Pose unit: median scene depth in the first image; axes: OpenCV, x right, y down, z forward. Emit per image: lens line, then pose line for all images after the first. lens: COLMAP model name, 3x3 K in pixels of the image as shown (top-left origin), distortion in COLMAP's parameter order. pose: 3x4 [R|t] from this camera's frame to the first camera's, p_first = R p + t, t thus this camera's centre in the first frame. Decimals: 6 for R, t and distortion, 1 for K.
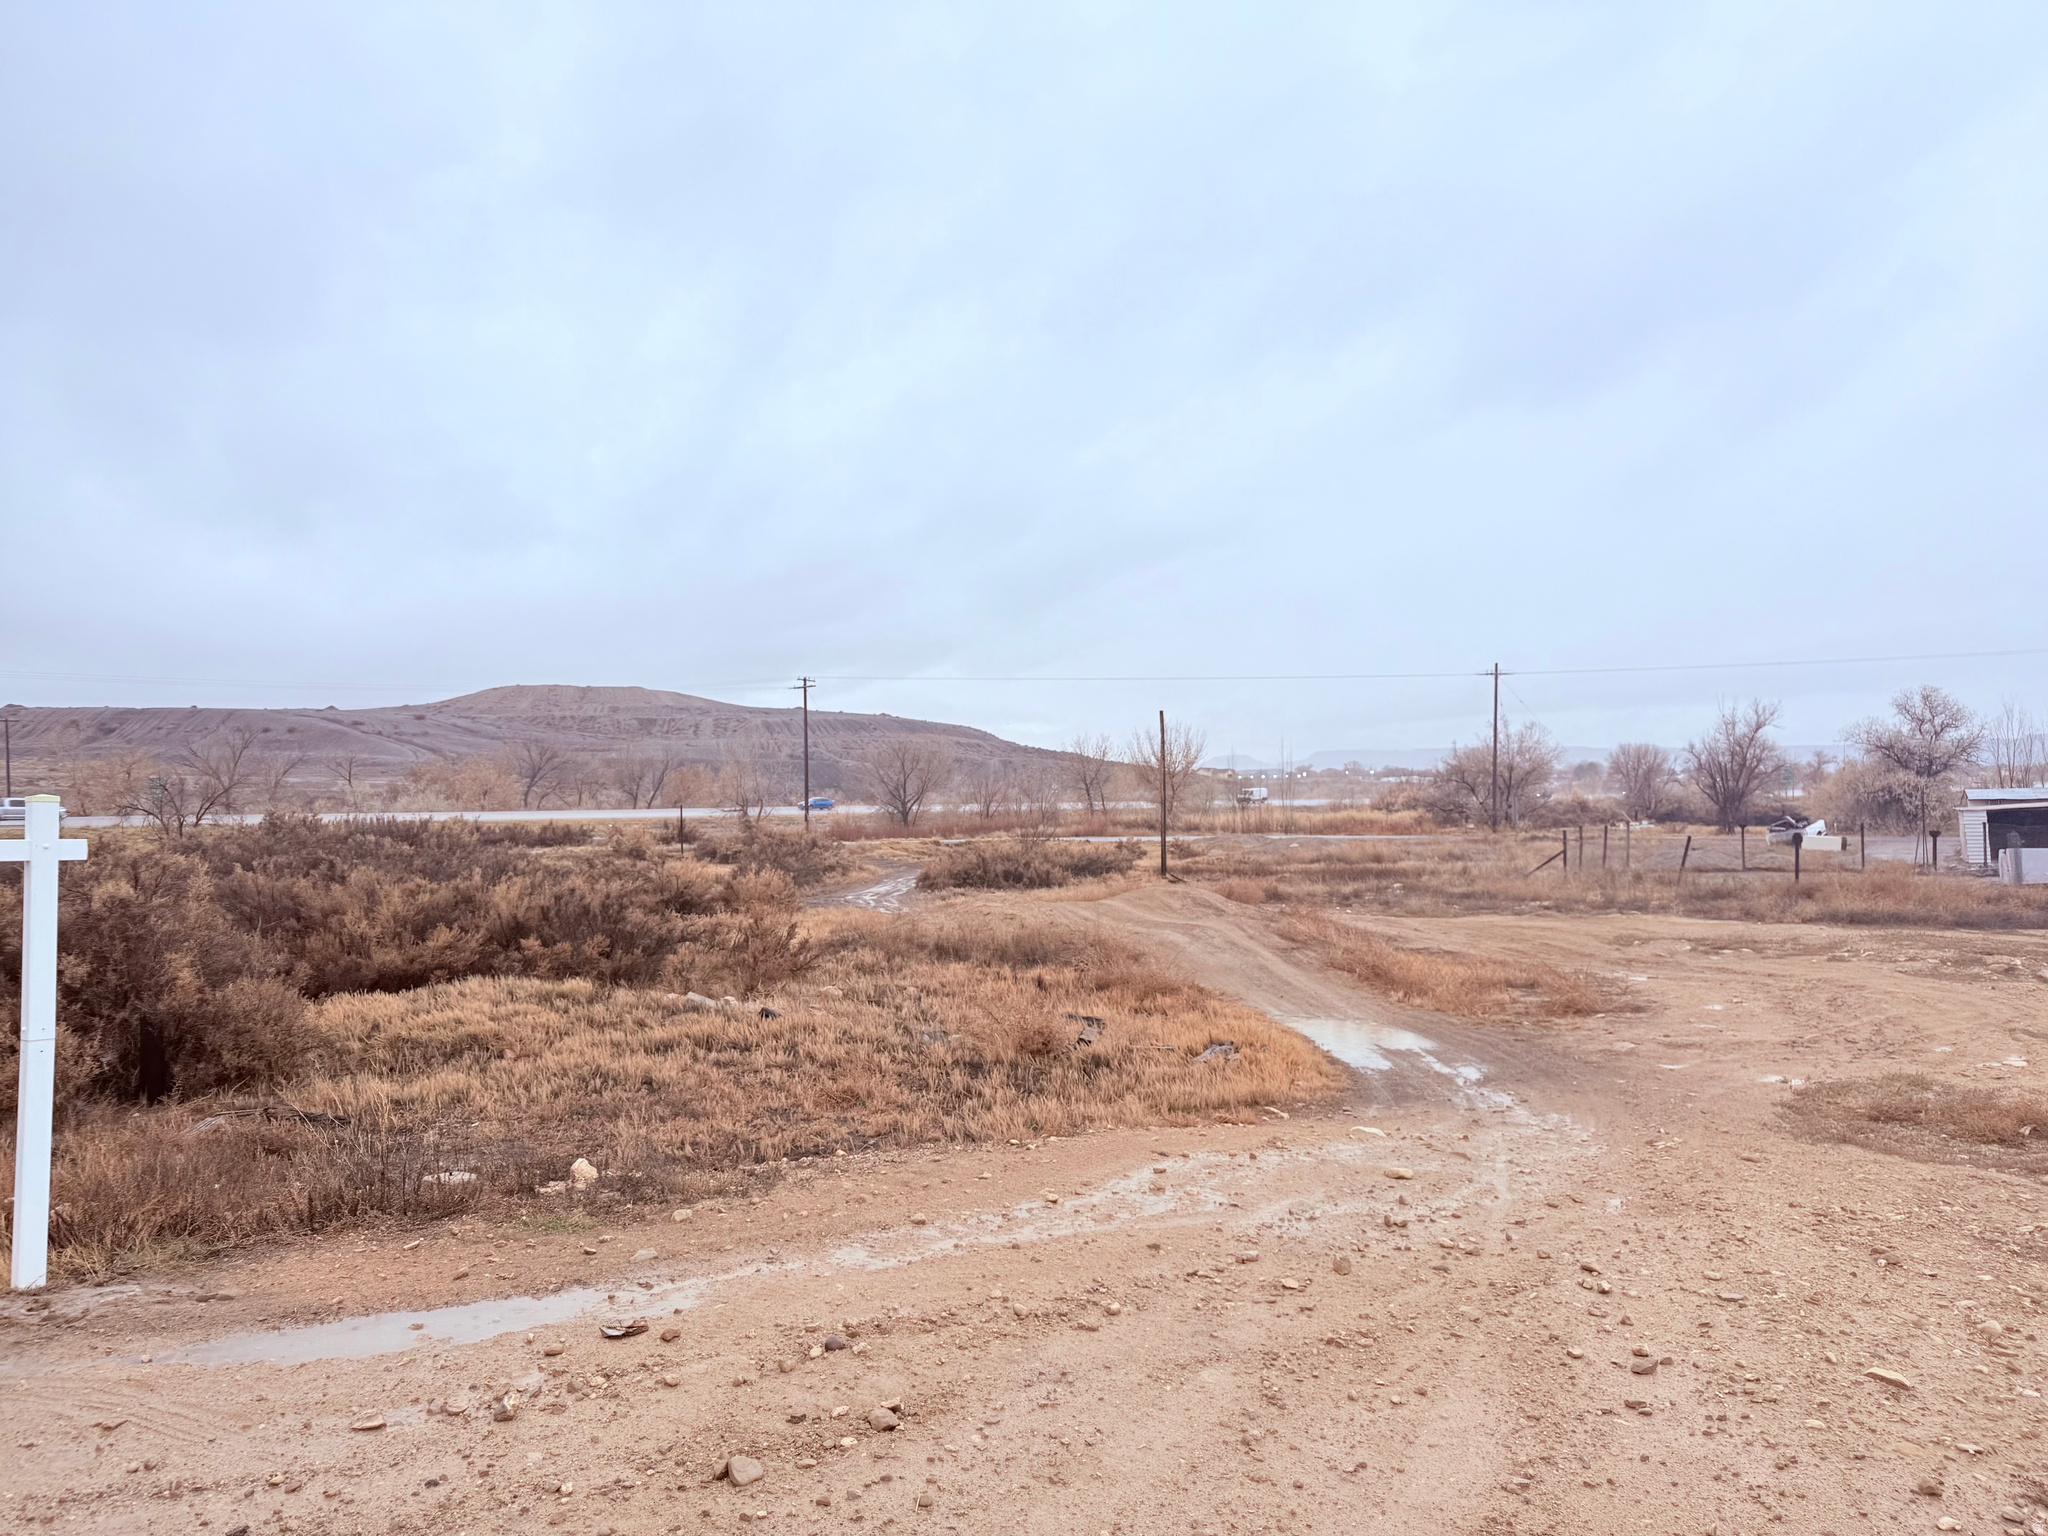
lens RADIAL K [[1434.7, 0, 1034.2], [0, 1434.7, 769.4], [0, 0, 1]] dist [0.073991, -0.092995]
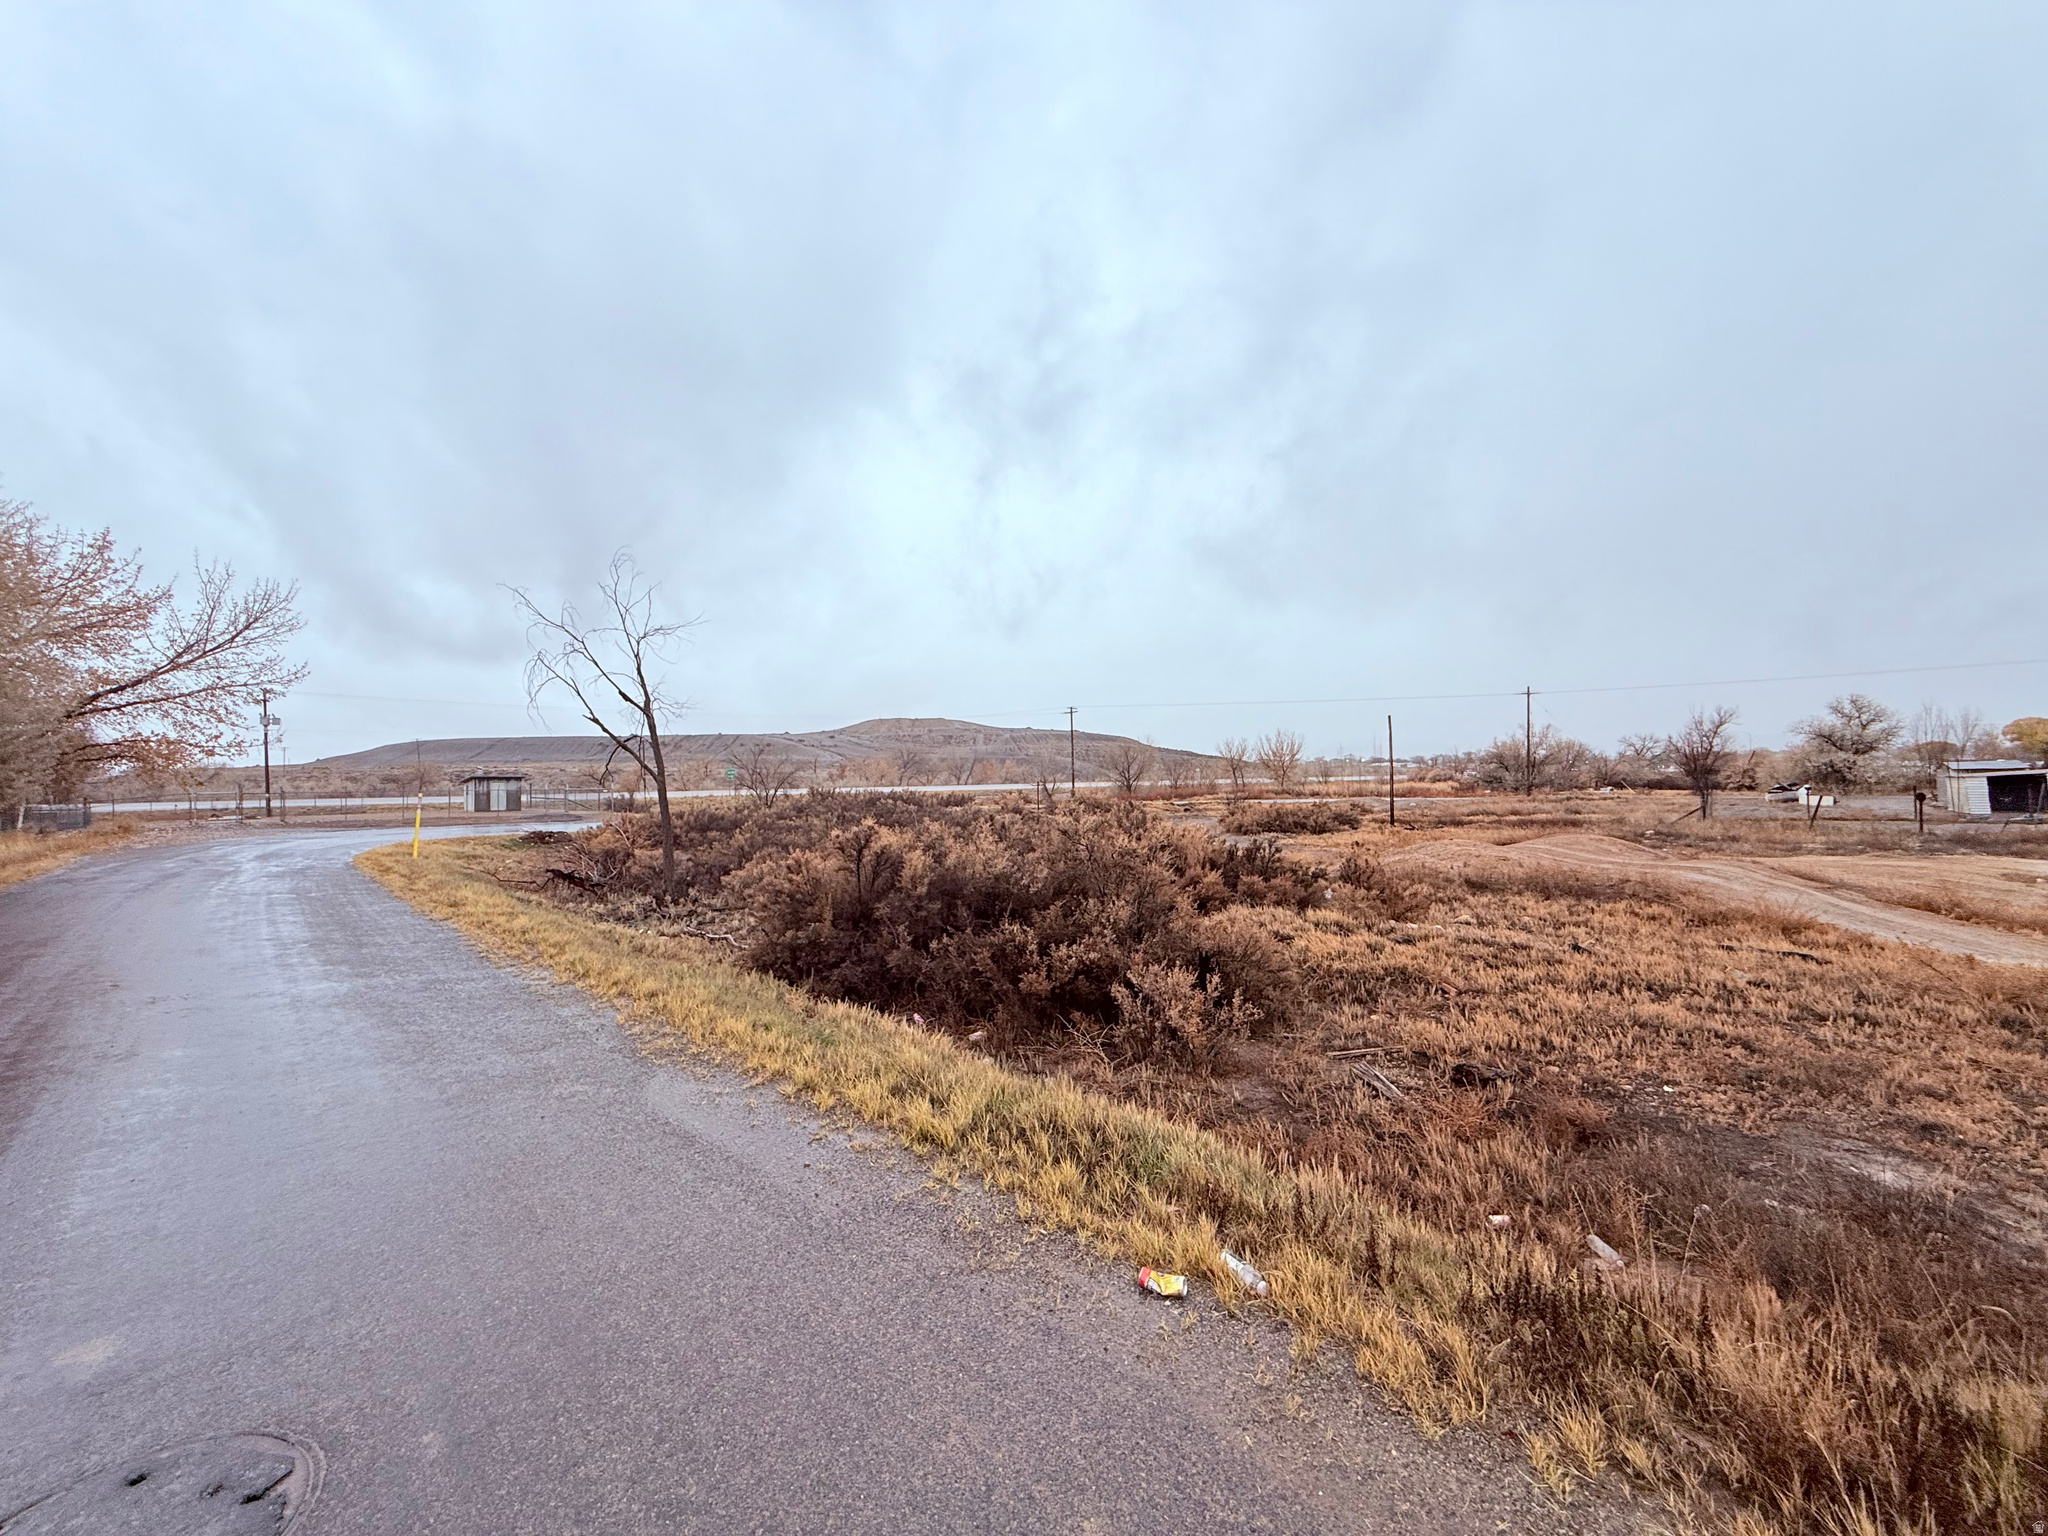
lens RADIAL K [[814.6, 0, 1019.0], [0, 814.6, 769.0], [0, 0, 1]] dist [-0.001325, 0.000138]
pose [[0.986602, -0.010934, -0.162779, -0.316498], [0.012248, 0.999900, 0.007072, 0.008637], [0.162685, -0.008971, 0.986637, 0.173097]]
